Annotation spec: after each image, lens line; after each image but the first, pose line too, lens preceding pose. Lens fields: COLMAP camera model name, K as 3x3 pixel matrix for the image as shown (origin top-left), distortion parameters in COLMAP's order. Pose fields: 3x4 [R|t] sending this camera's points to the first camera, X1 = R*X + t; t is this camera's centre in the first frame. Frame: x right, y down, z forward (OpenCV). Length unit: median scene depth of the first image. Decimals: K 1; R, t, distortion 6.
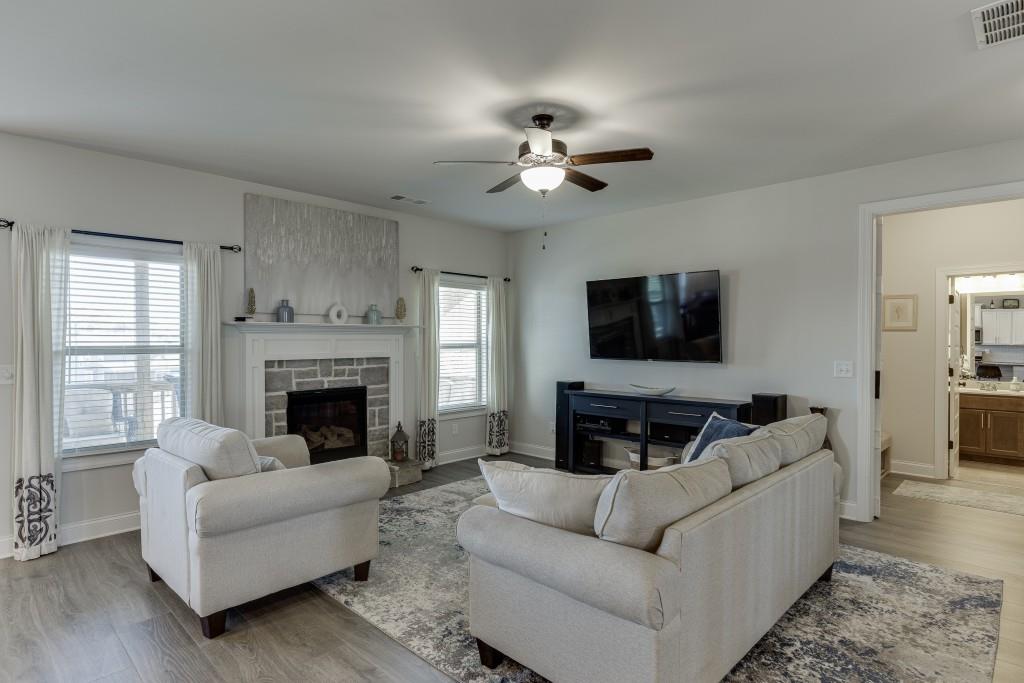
lens RADIAL K [[541.6, 0, 511.0], [0, 541.6, 344.3], [0, 0, 1]] dist [-0.005035, -0.000425]
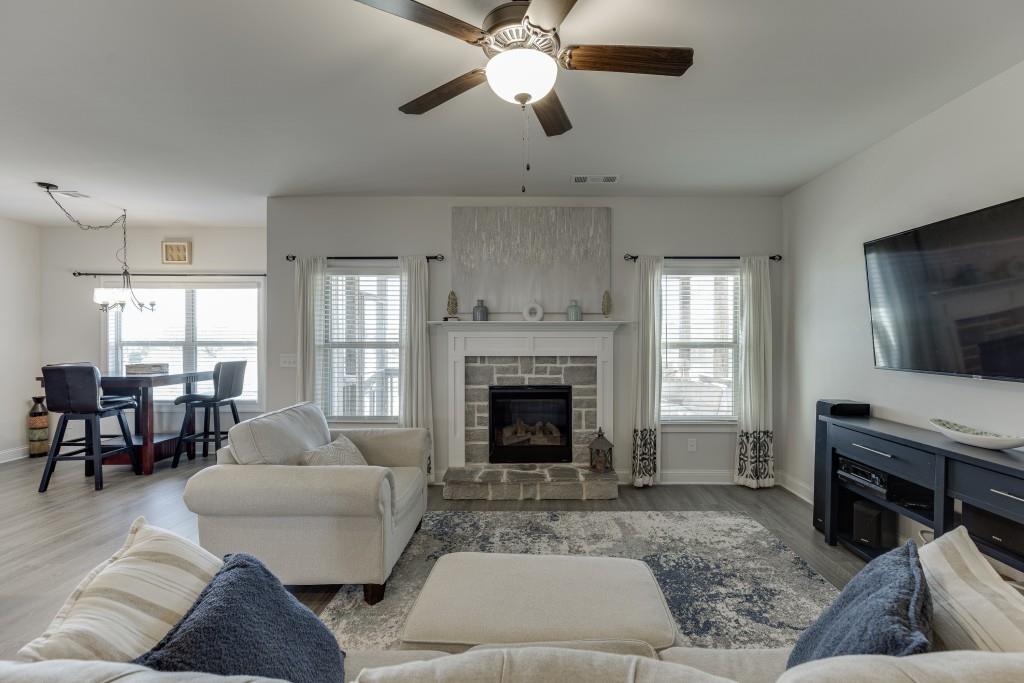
lens RADIAL K [[461.3, 0, 516.8], [0, 461.3, 342.6], [0, 0, 1]] dist [0.000985, -0.001190]
pose [[0.694293, 0.007611, -0.719652, 0.265409], [-0.006924, 0.999968, 0.003896, -0.001545], [0.719659, 0.002278, 0.694324, 0.381006]]
